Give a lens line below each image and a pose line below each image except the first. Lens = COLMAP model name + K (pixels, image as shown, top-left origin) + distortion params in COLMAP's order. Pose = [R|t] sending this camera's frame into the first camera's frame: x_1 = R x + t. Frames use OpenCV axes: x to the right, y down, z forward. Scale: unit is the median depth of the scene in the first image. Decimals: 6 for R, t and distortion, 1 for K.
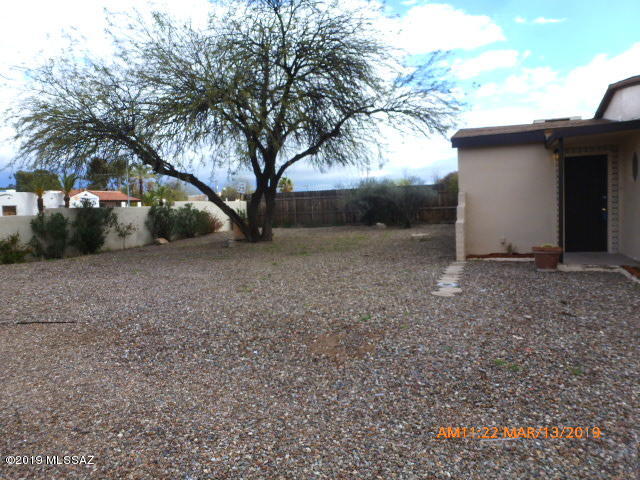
lens RADIAL K [[458.1, 0, 322.9], [0, 458.1, 240.5], [0, 0, 1]] dist [-0.061762, 0.018701]
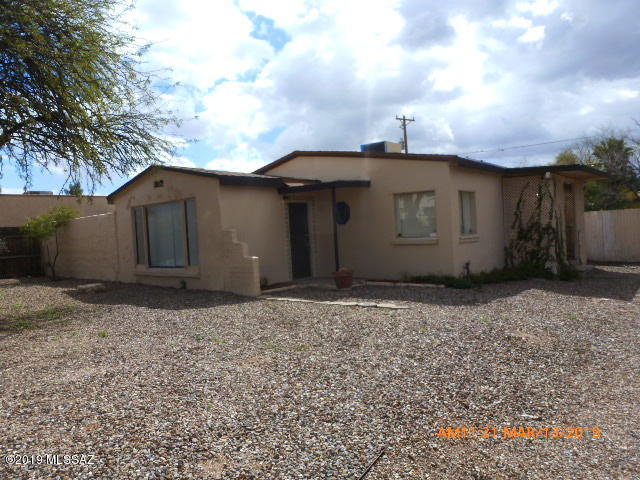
lens RADIAL K [[458.1, 0, 321.6], [0, 458.1, 244.0], [0, 0, 1]] dist [-0.061762, 0.018701]
pose [[0.309717, -0.002519, 0.950826, -0.587931], [0.108860, 0.993515, -0.032827, -0.020469], [-0.944577, 0.113674, 0.307982, 0.505580]]
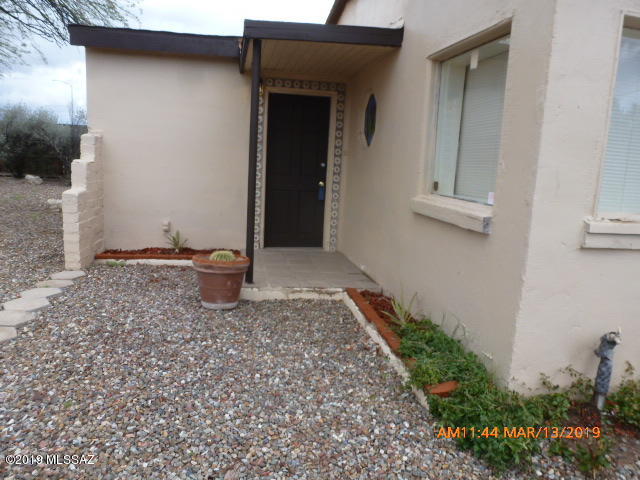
lens RADIAL K [[458.1, 0, 324.8], [0, 458.1, 239.3], [0, 0, 1]] dist [-0.061762, 0.018701]
pose [[0.832100, -0.008931, 0.554553, 0.241802], [-0.046468, 0.995232, 0.085752, -0.042094], [-0.552675, -0.097123, 0.827718, 0.405008]]
